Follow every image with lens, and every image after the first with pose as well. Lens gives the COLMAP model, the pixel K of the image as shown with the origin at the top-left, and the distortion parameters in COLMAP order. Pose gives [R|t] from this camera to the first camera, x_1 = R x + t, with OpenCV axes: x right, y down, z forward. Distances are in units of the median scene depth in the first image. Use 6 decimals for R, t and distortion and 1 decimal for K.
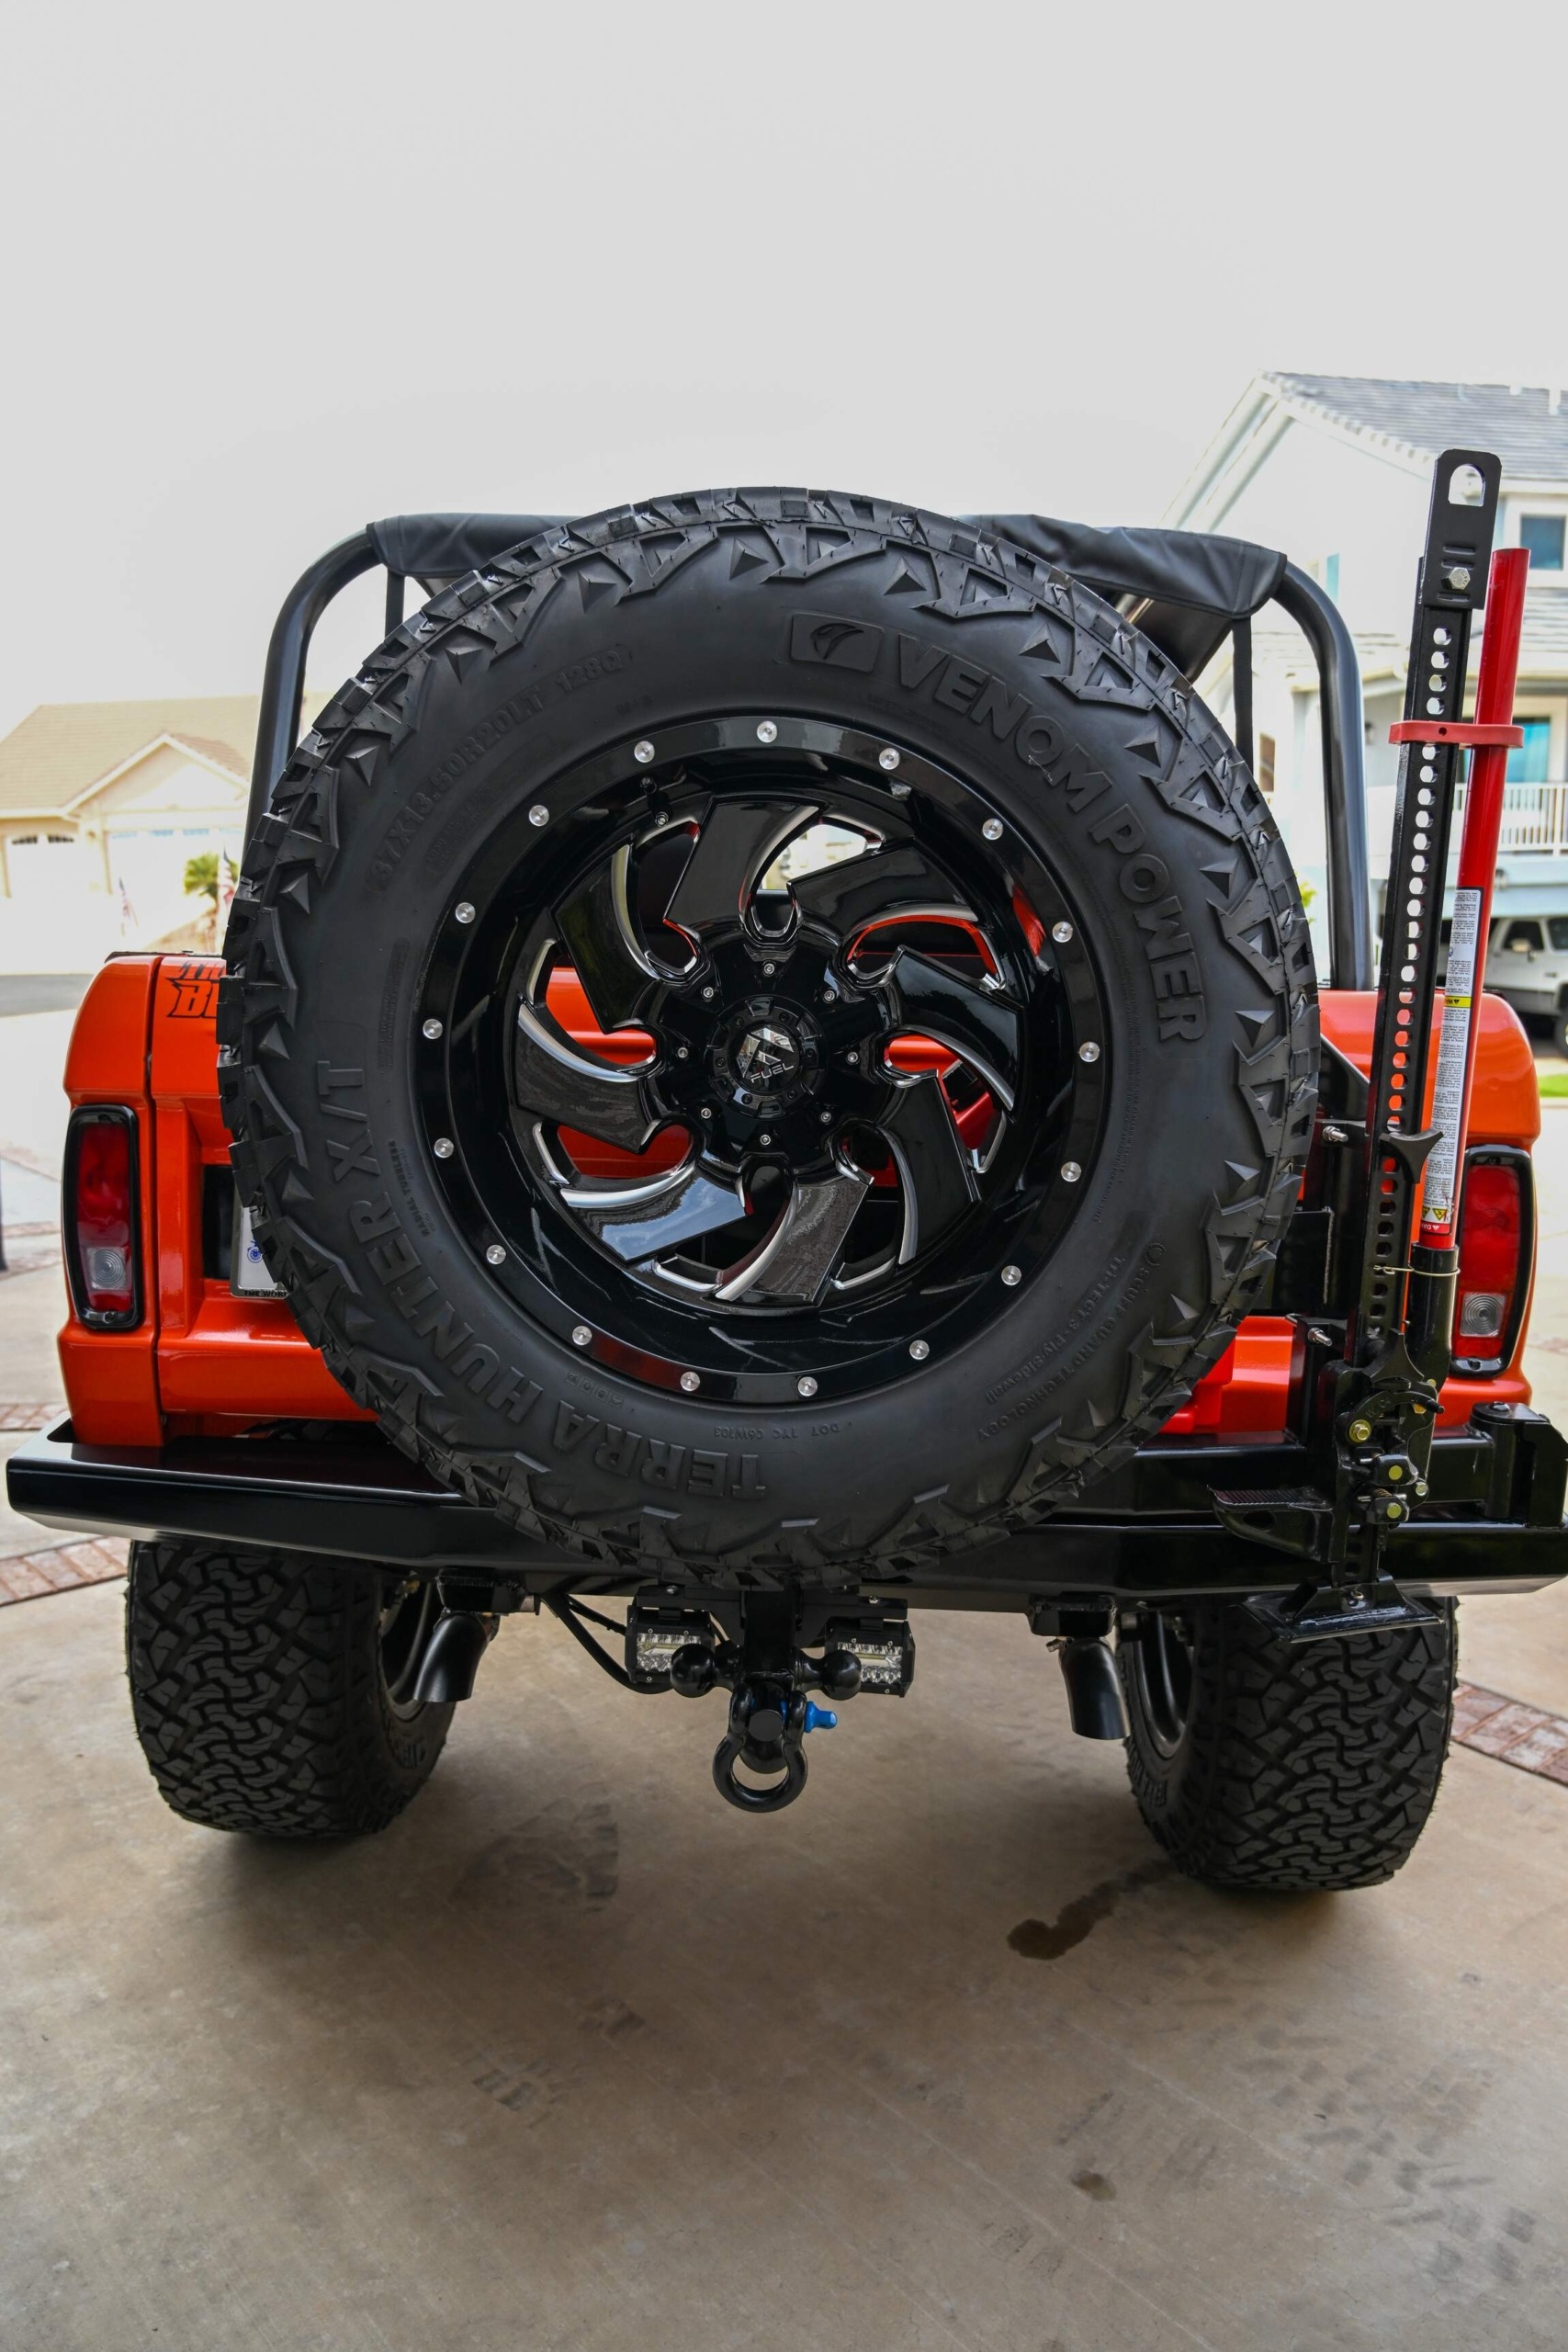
lens RADIAL K [[1608.0, 0, 797.9], [0, 1608.0, 1174.2], [0, 0, 1]] dist [-0.007753, -0.000870]
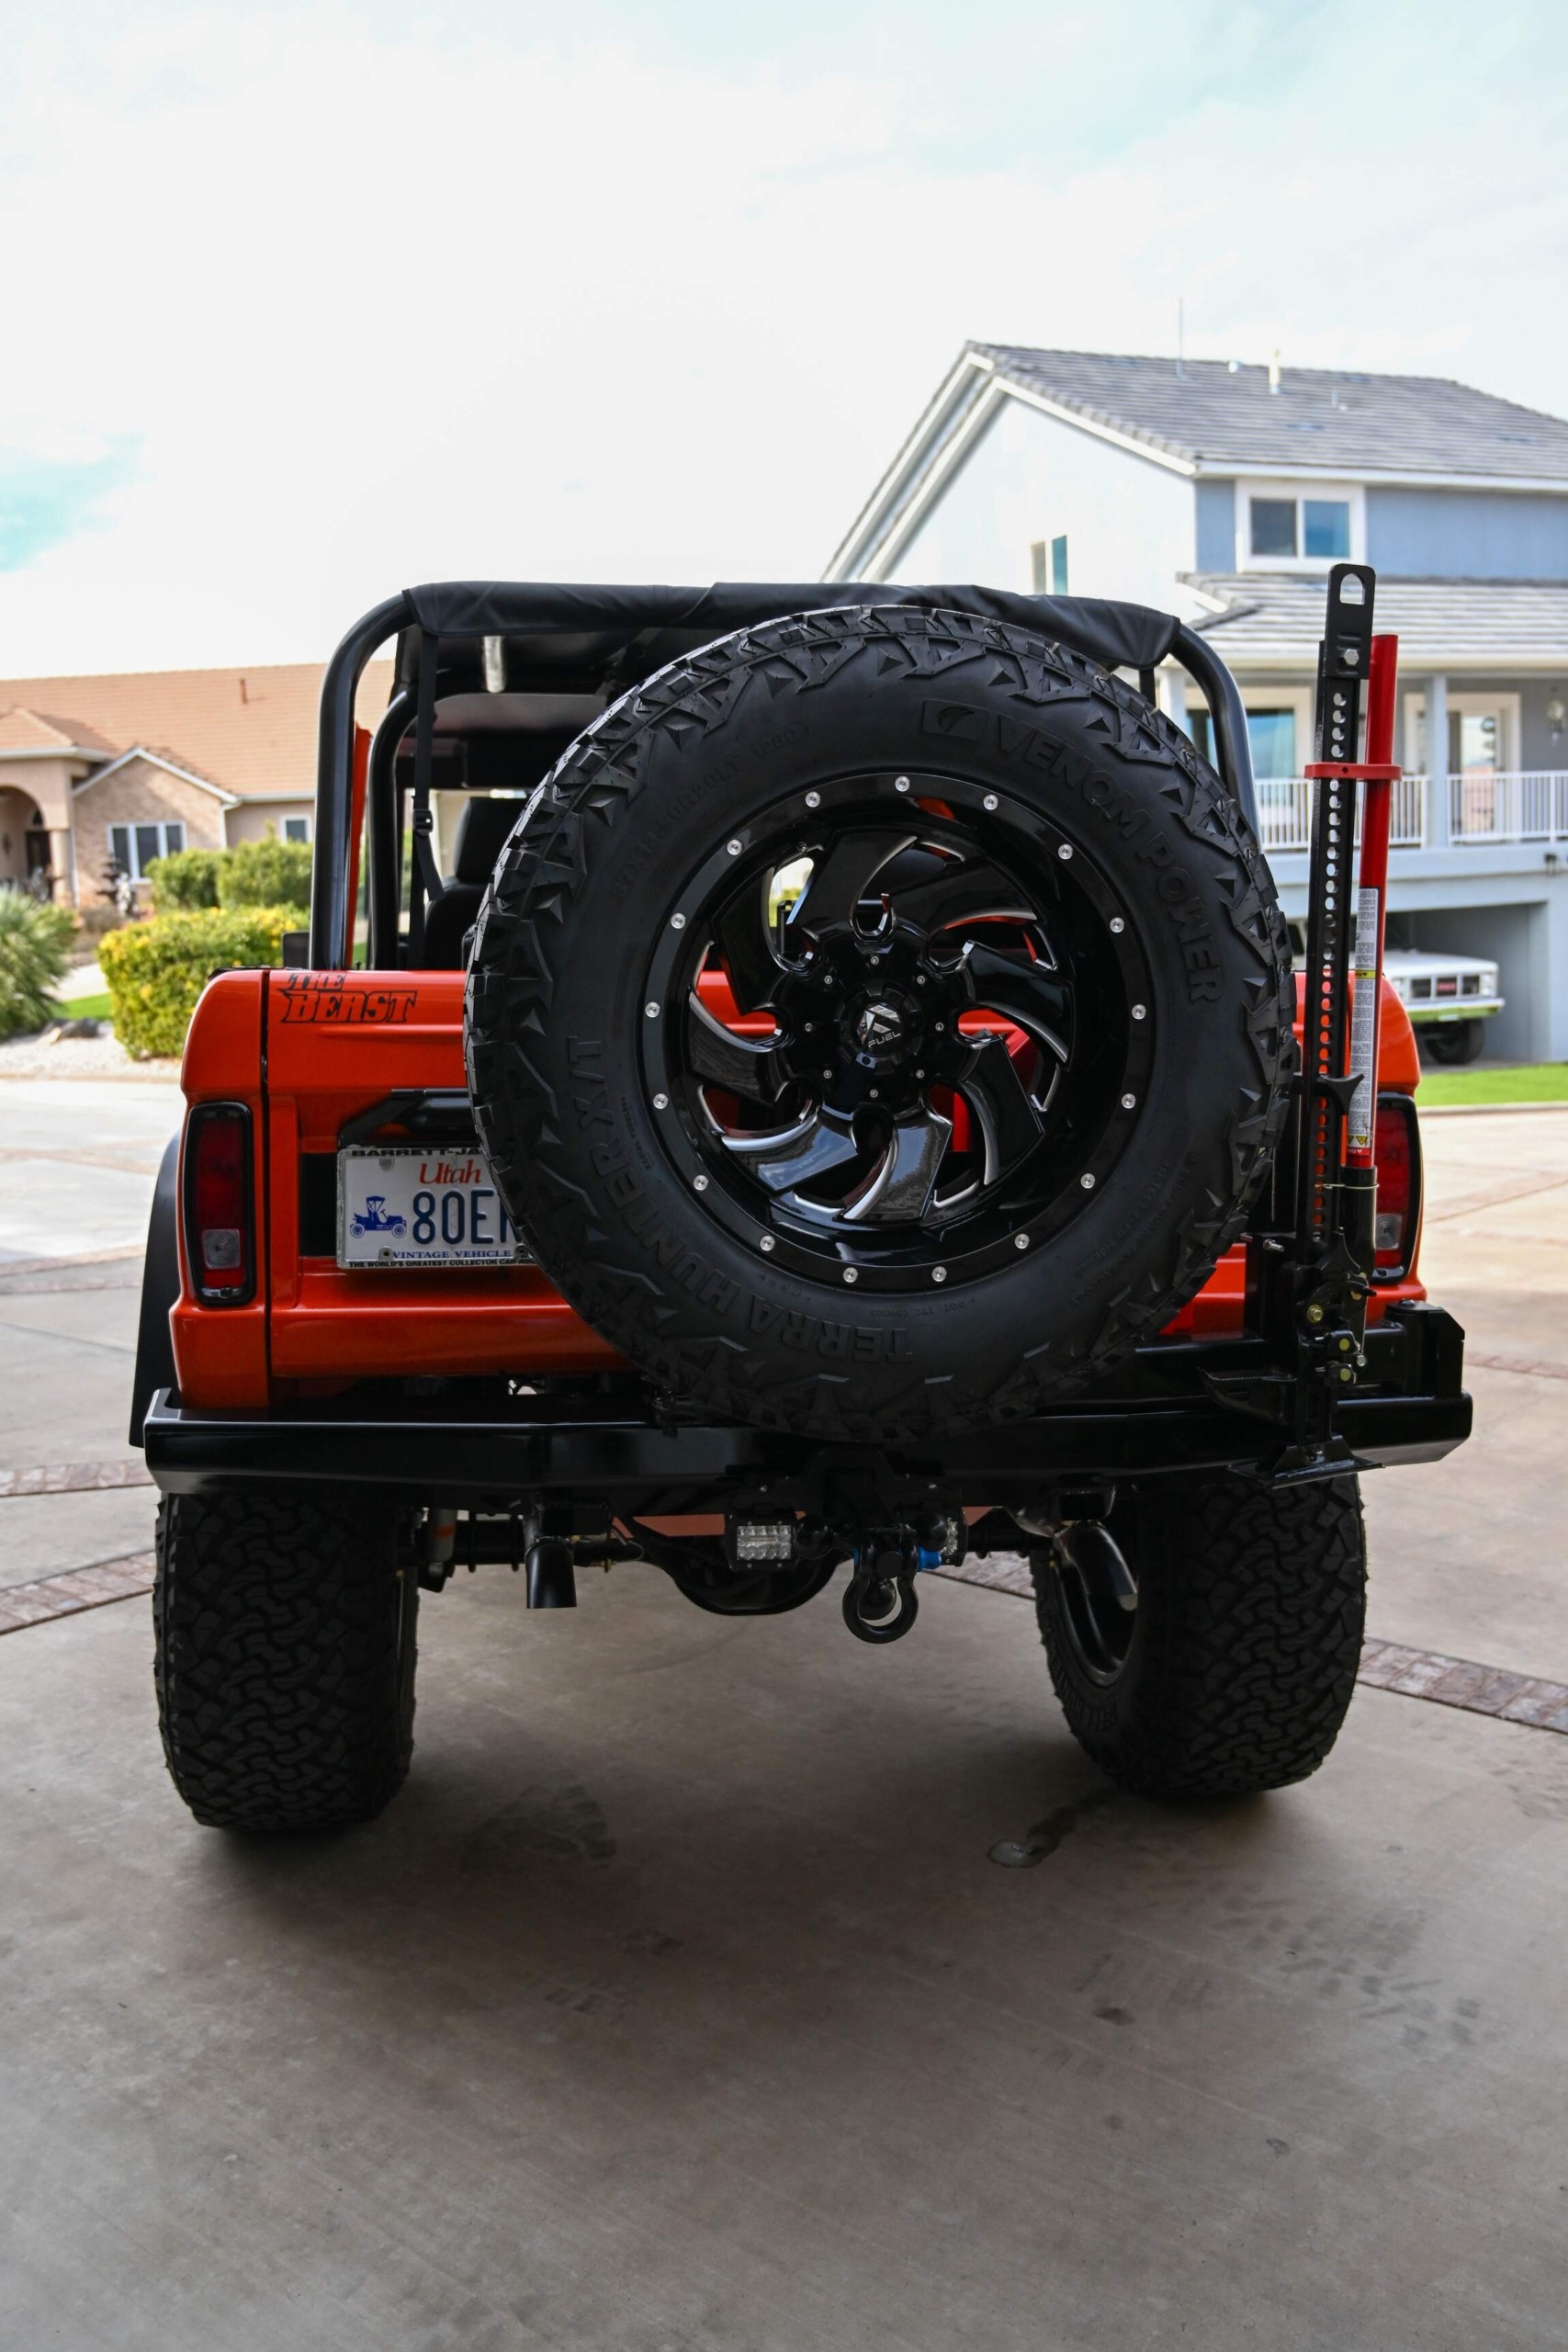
lens RADIAL K [[1889.6, 0, 730.4], [0, 1889.6, 1096.8], [0, 0, 1]] dist [-0.007197, 0.005948]
pose [[0.989395, -0.035642, 0.140808, -0.253551], [0.046022, 0.996402, -0.071167, 0.061107], [-0.137765, 0.076893, 0.987476, -0.343245]]
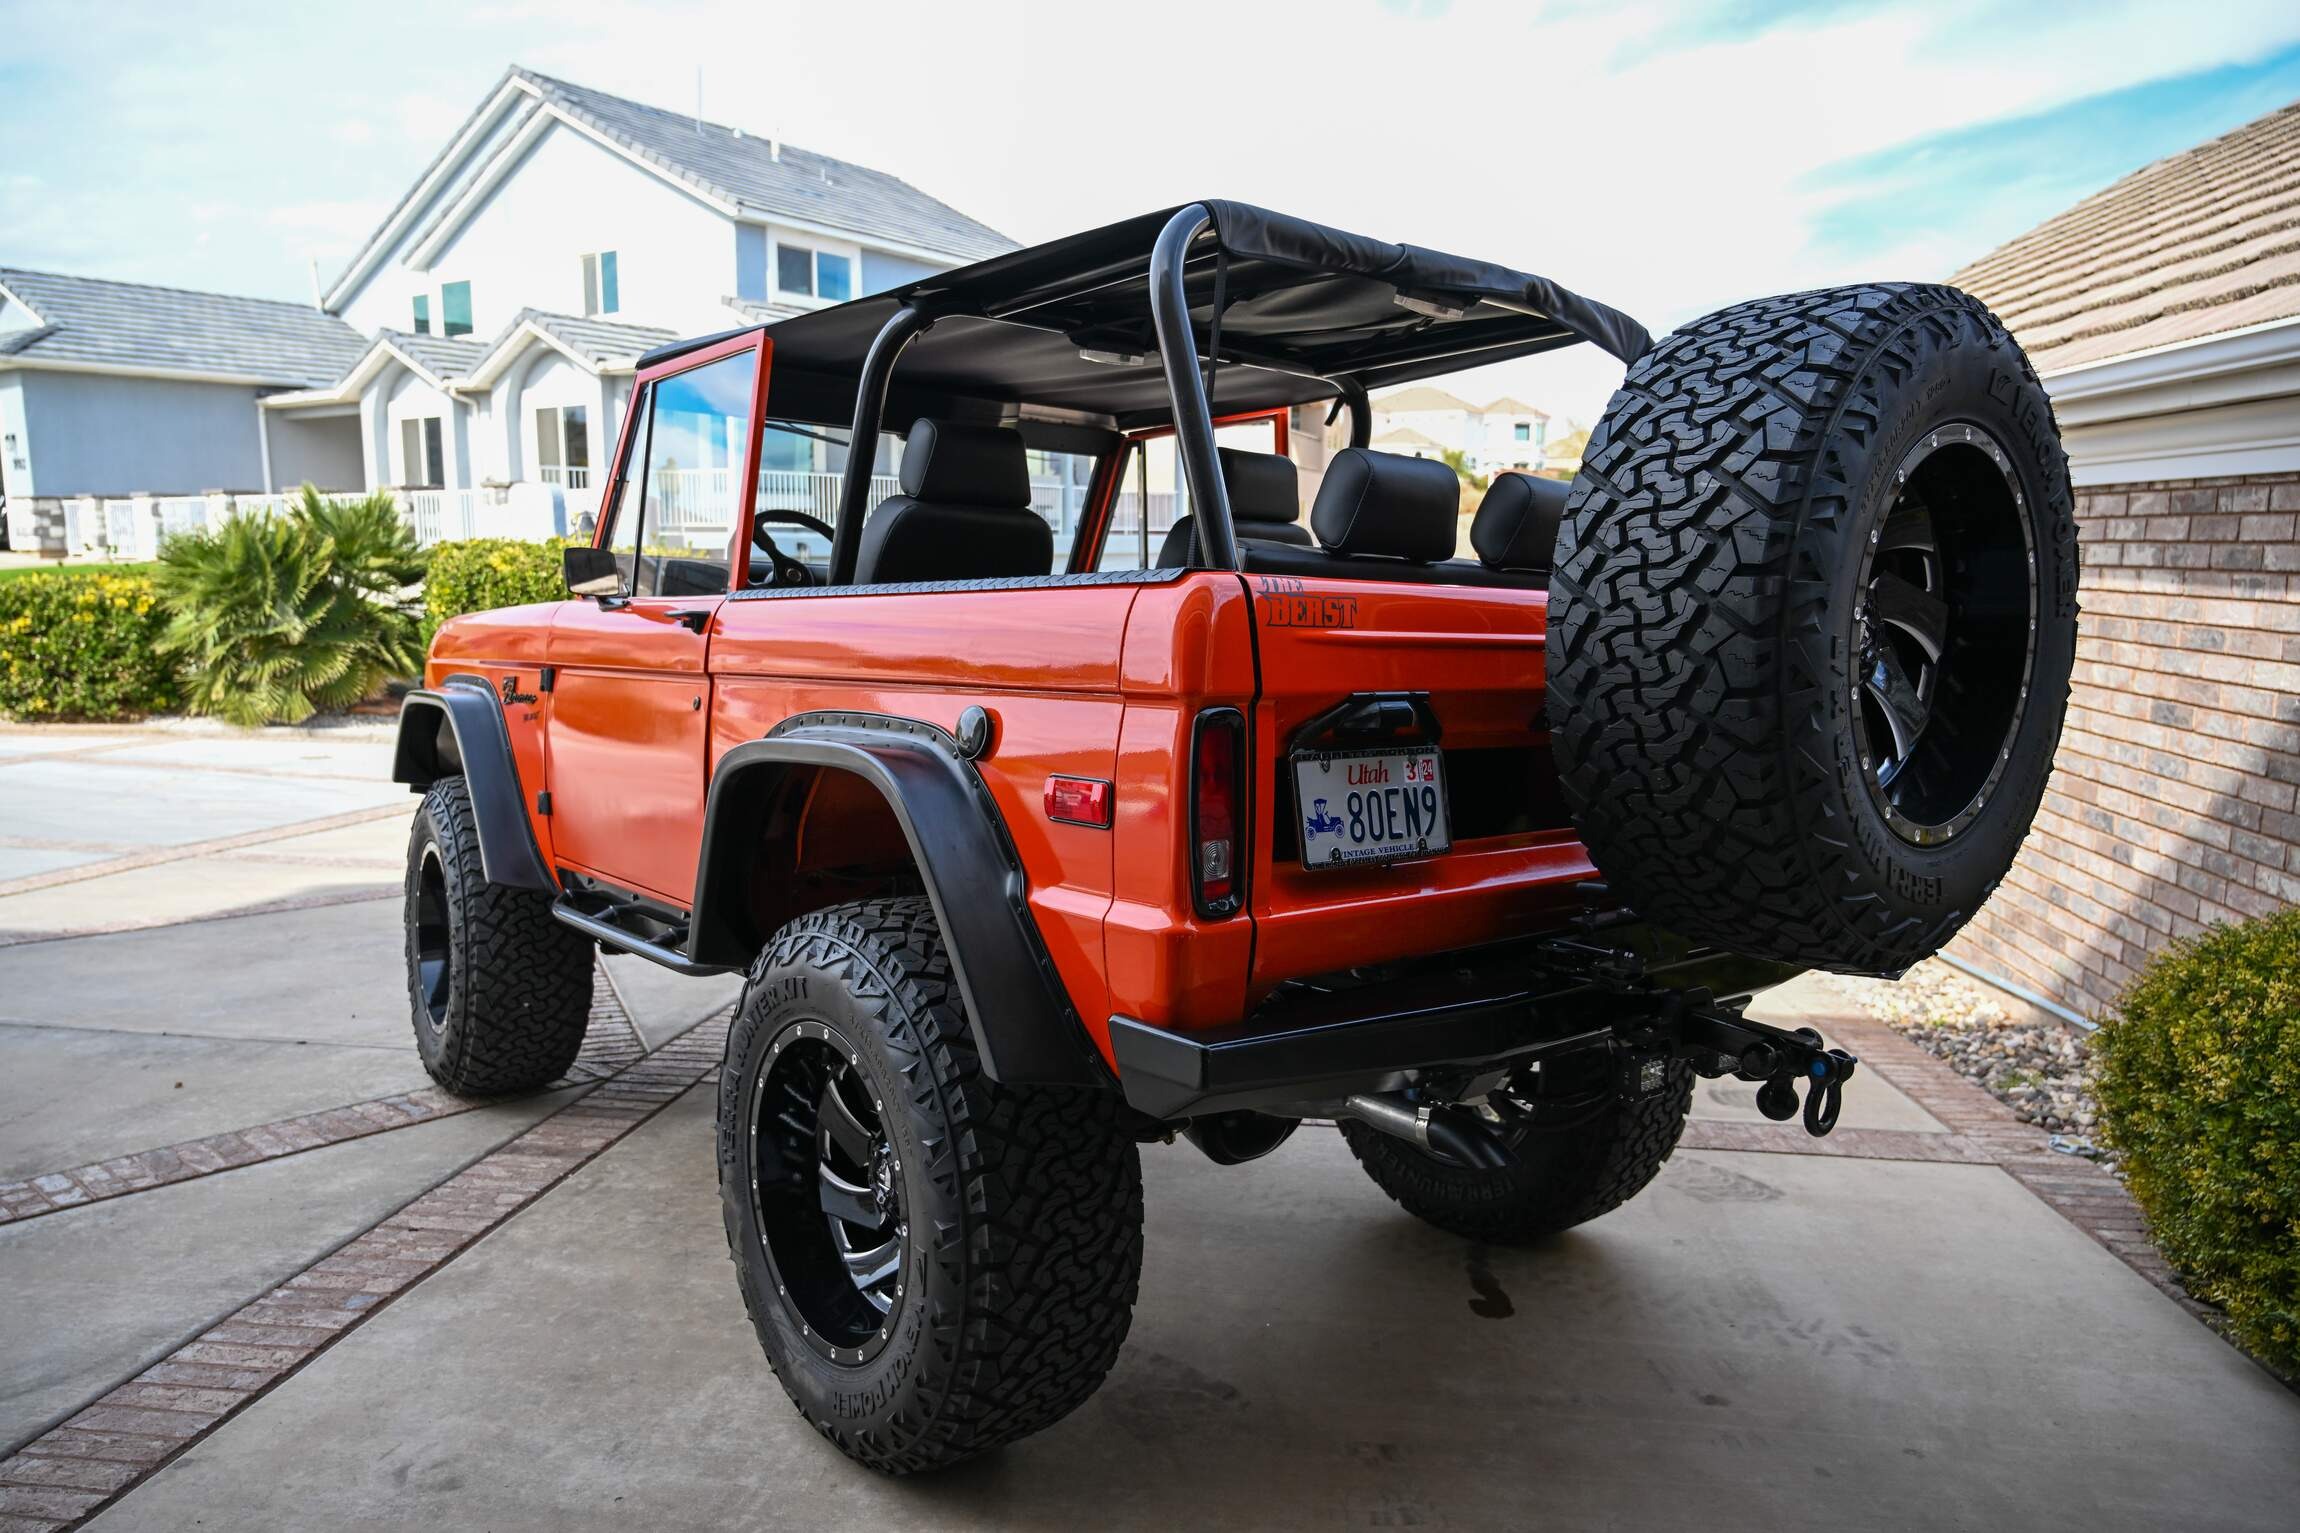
lens RADIAL K [[1499.0, 0, 1144.5], [0, 1499.0, 770.9], [0, 0, 1]] dist [-0.008366, -0.001143]
pose [[0.750703, -0.073155, 0.656577, -1.090698], [0.097509, 0.995235, -0.000600, -0.004869], [-0.653404, 0.064472, 0.754259, 0.259029]]
